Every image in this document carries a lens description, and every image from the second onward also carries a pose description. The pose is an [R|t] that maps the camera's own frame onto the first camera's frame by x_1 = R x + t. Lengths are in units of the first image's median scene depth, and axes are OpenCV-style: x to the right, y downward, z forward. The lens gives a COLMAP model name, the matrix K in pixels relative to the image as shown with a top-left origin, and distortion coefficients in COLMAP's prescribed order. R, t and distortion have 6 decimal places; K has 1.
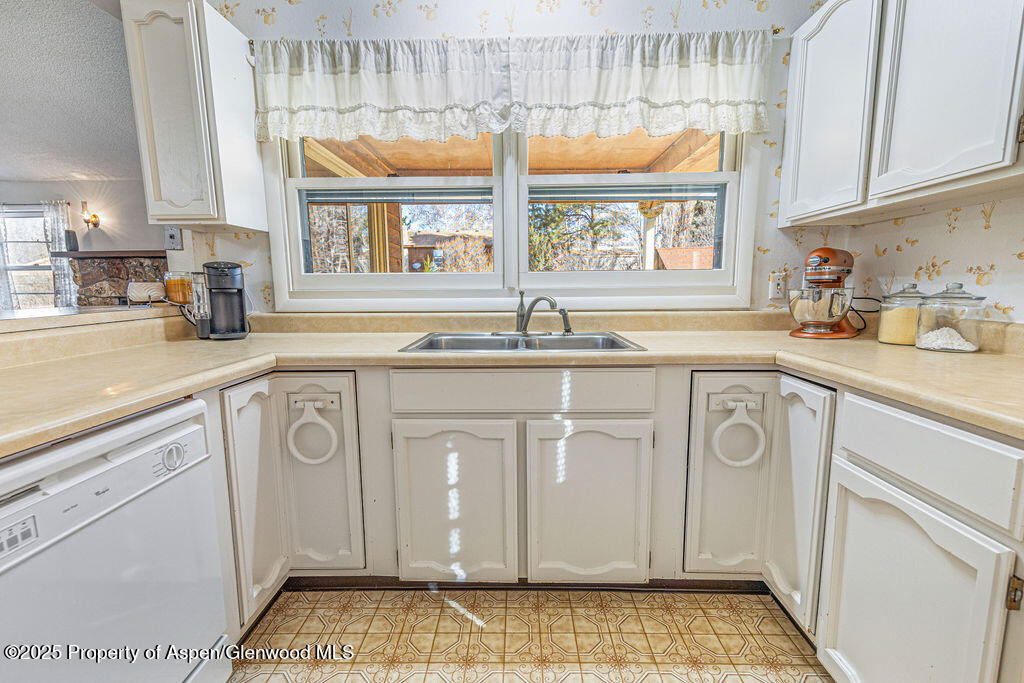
lens RADIAL K [[446.1, 0, 508.7], [0, 446.1, 345.2], [0, 0, 1]] dist [0.016143, -0.002290]
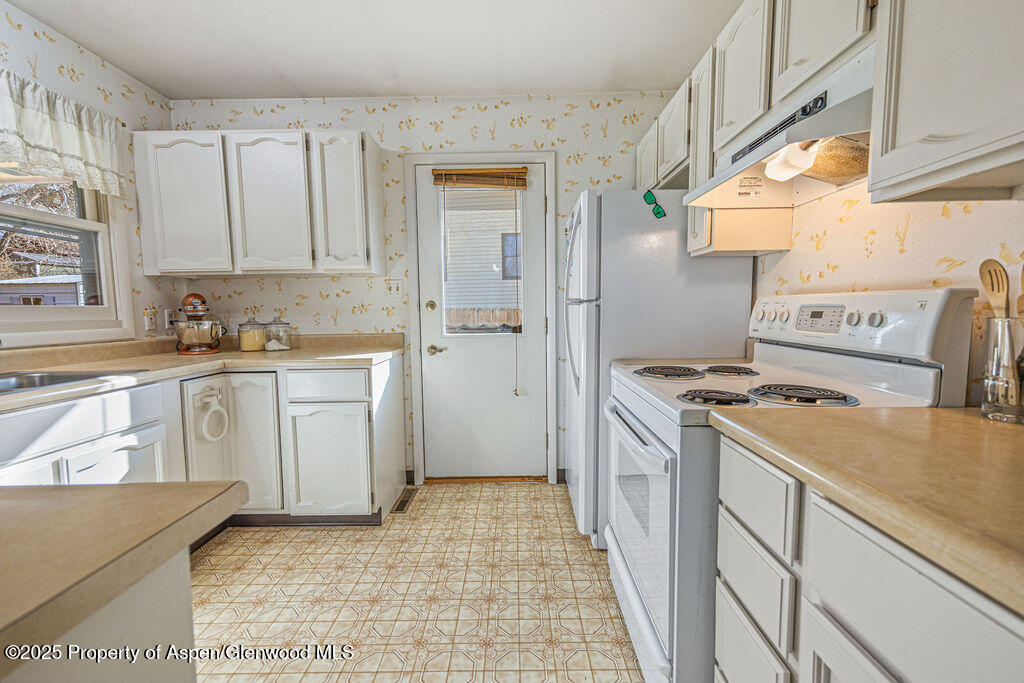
lens RADIAL K [[446.1, 0, 510.8], [0, 446.1, 347.5], [0, 0, 1]] dist [0.016143, -0.002290]
pose [[-0.017445, -0.076122, 0.996946, -1.039674], [0.147453, 0.985999, 0.077867, -0.004250], [-0.988915, 0.148361, -0.005977, 0.003798]]
